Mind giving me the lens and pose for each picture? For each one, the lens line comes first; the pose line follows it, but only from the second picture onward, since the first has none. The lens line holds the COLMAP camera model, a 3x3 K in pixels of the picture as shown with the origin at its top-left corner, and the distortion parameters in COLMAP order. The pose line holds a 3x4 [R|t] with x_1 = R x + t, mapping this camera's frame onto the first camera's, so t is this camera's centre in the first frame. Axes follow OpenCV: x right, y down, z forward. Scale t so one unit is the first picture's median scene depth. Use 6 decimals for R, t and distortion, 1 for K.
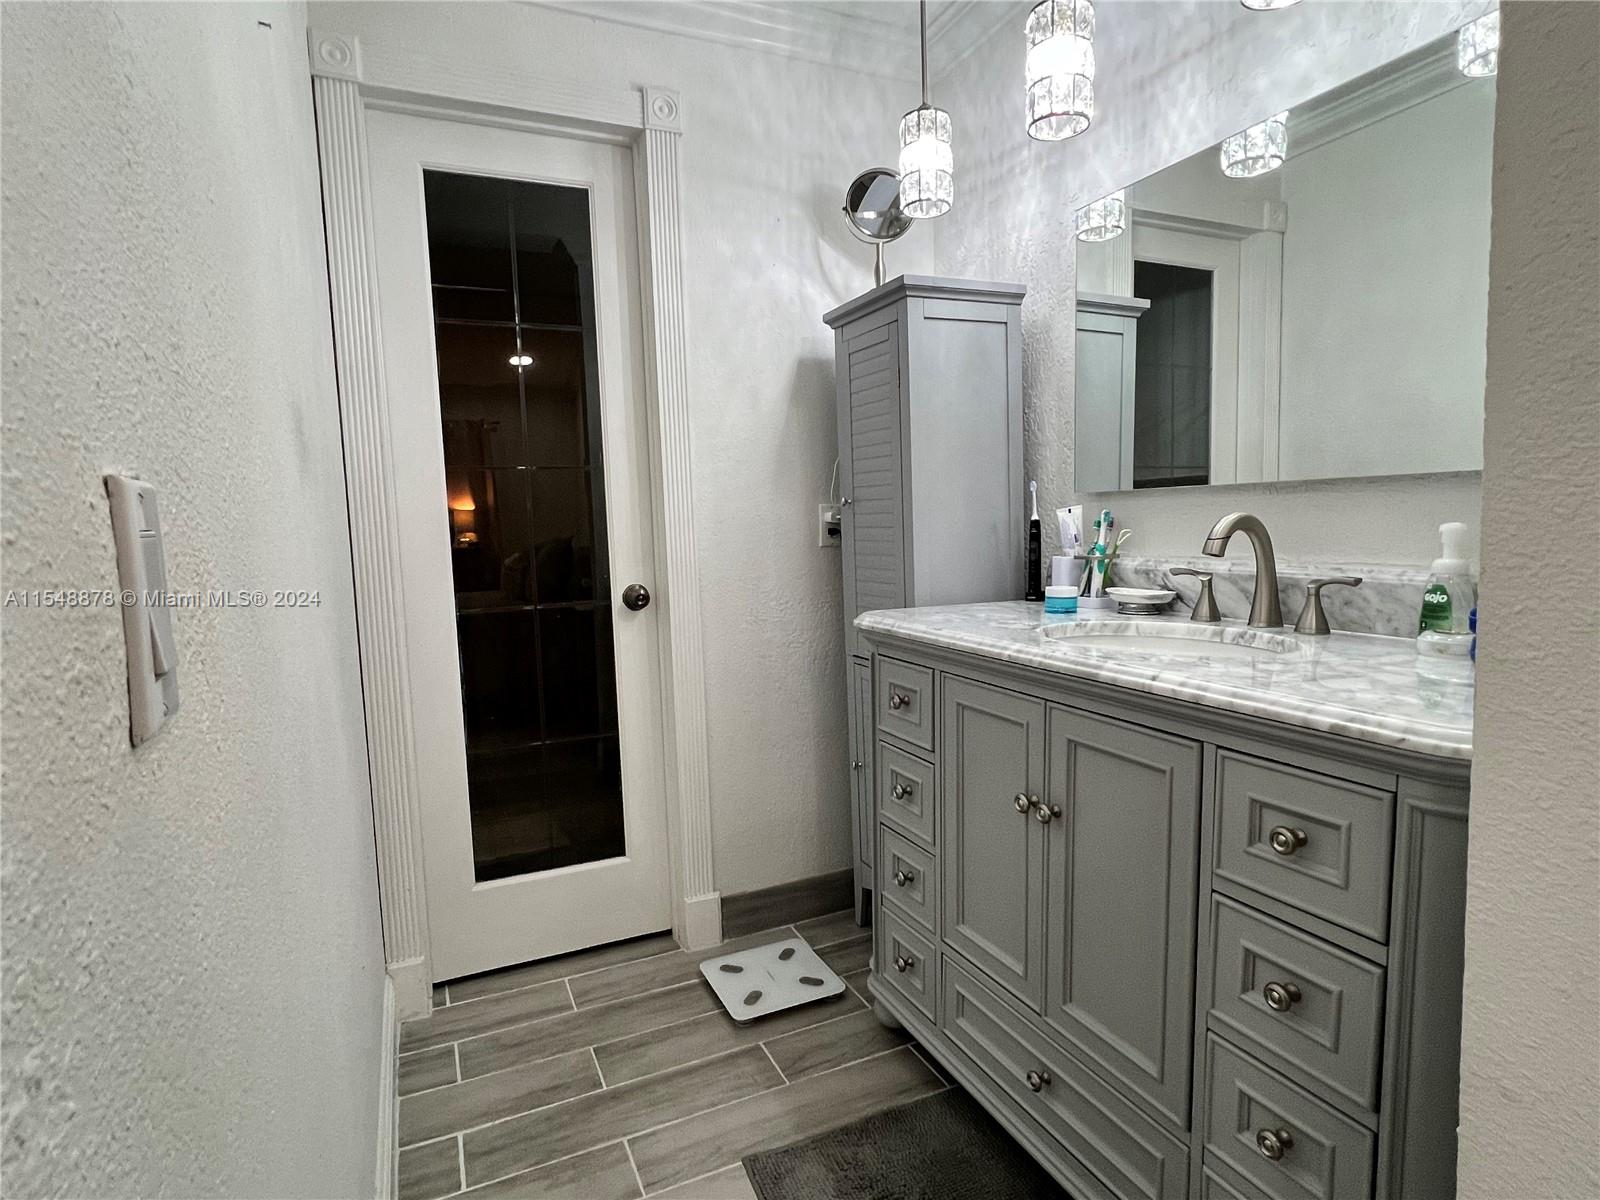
lens RADIAL K [[870.5, 0, 786.1], [0, 870.5, 597.0], [0, 0, 1]] dist [0.017149, -0.000139]
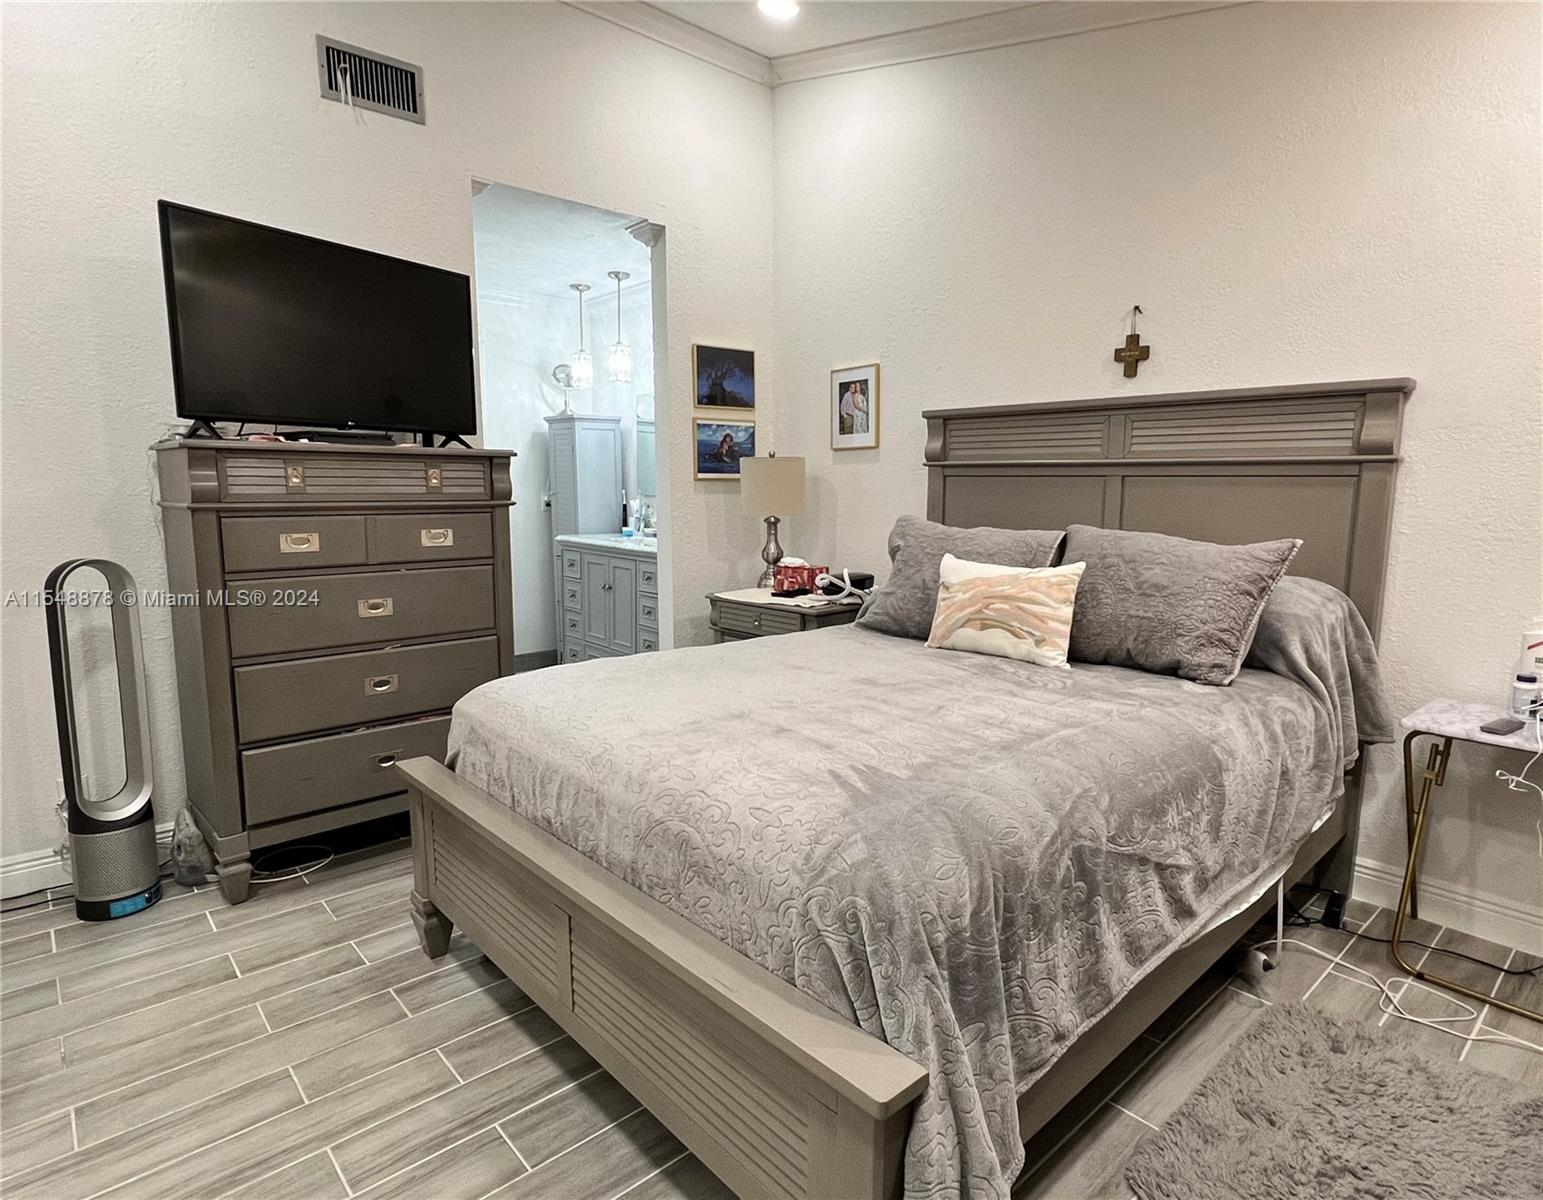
lens RADIAL K [[862.2, 0, 806.2], [0, 862.2, 604.8], [0, 0, 1]] dist [0.001191, 0.000756]
pose [[0.943766, -0.003343, 0.330599, -0.070624], [-0.012513, 0.998871, 0.045821, 0.096112], [-0.330379, -0.047381, 0.942658, -1.733743]]
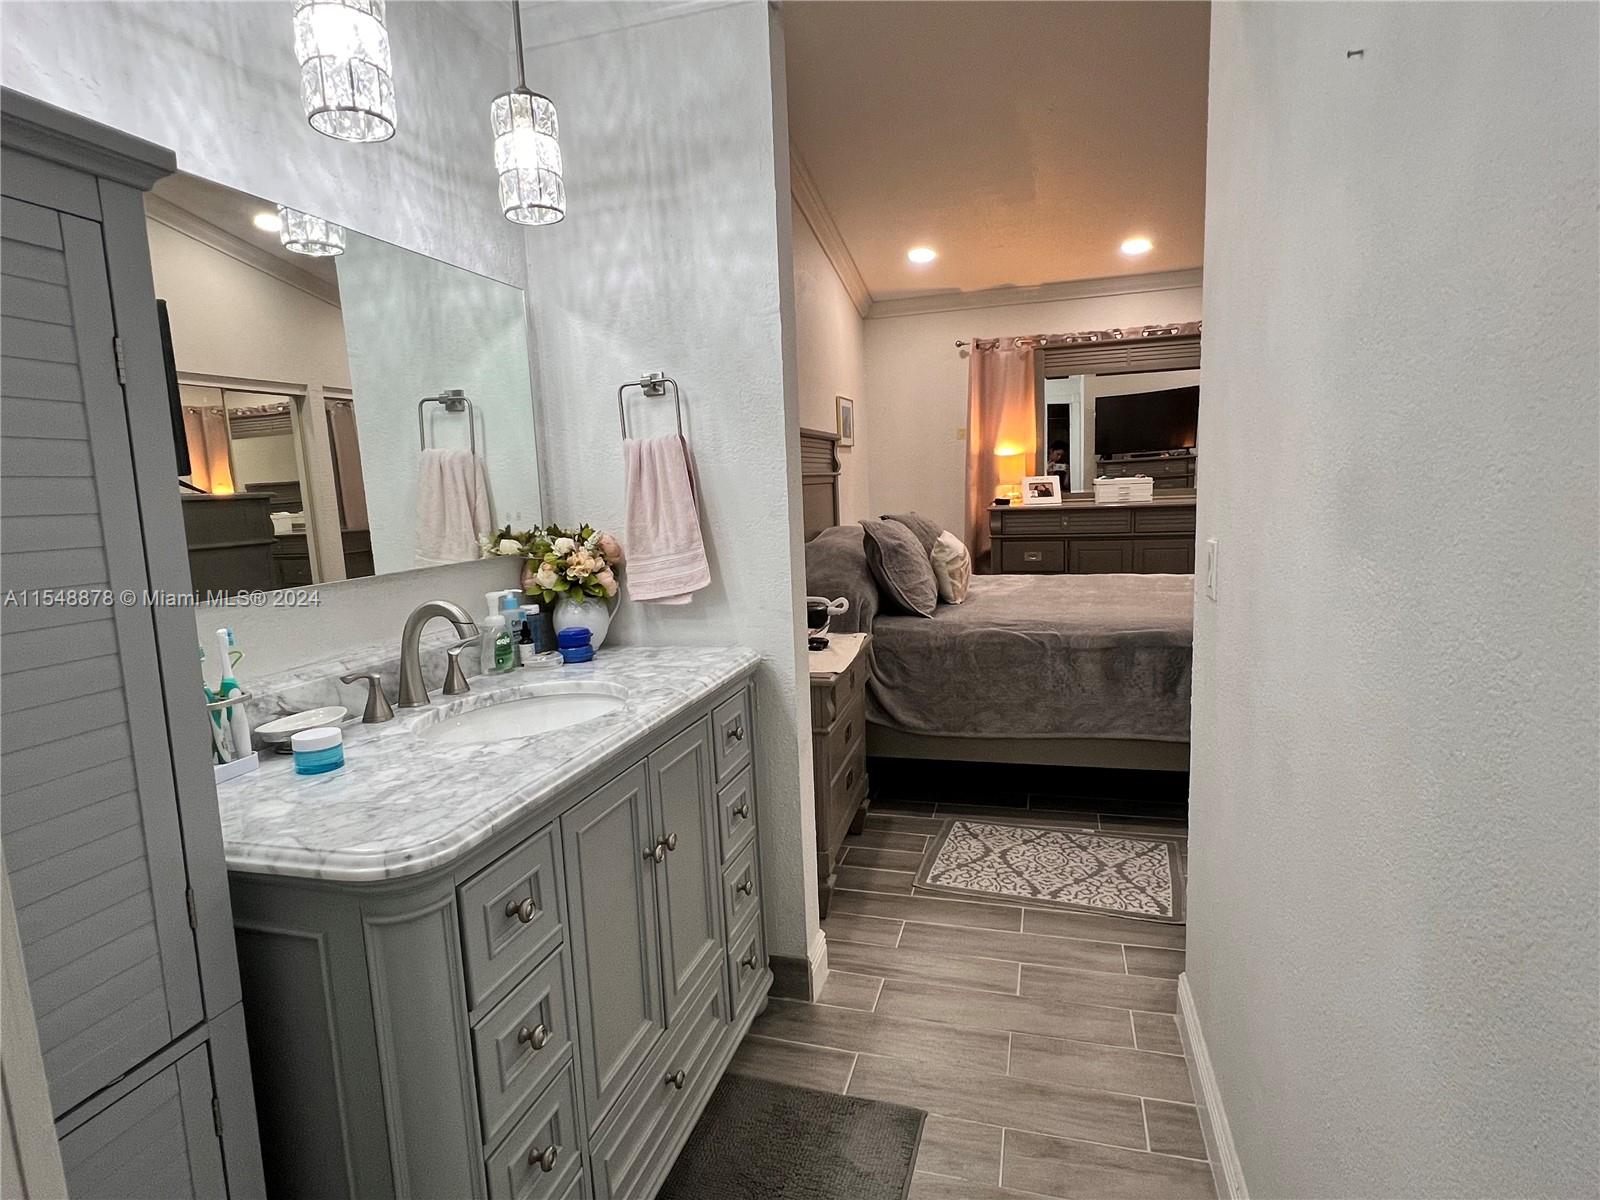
lens RADIAL K [[870.5, 0, 786.1], [0, 870.5, 597.0], [0, 0, 1]] dist [0.017149, -0.000139]
pose [[-0.764128, -0.022182, 0.644683, -0.381783], [0.122034, 0.976390, 0.178240, -0.176947], [-0.633416, 0.214872, -0.743381, 1.119946]]
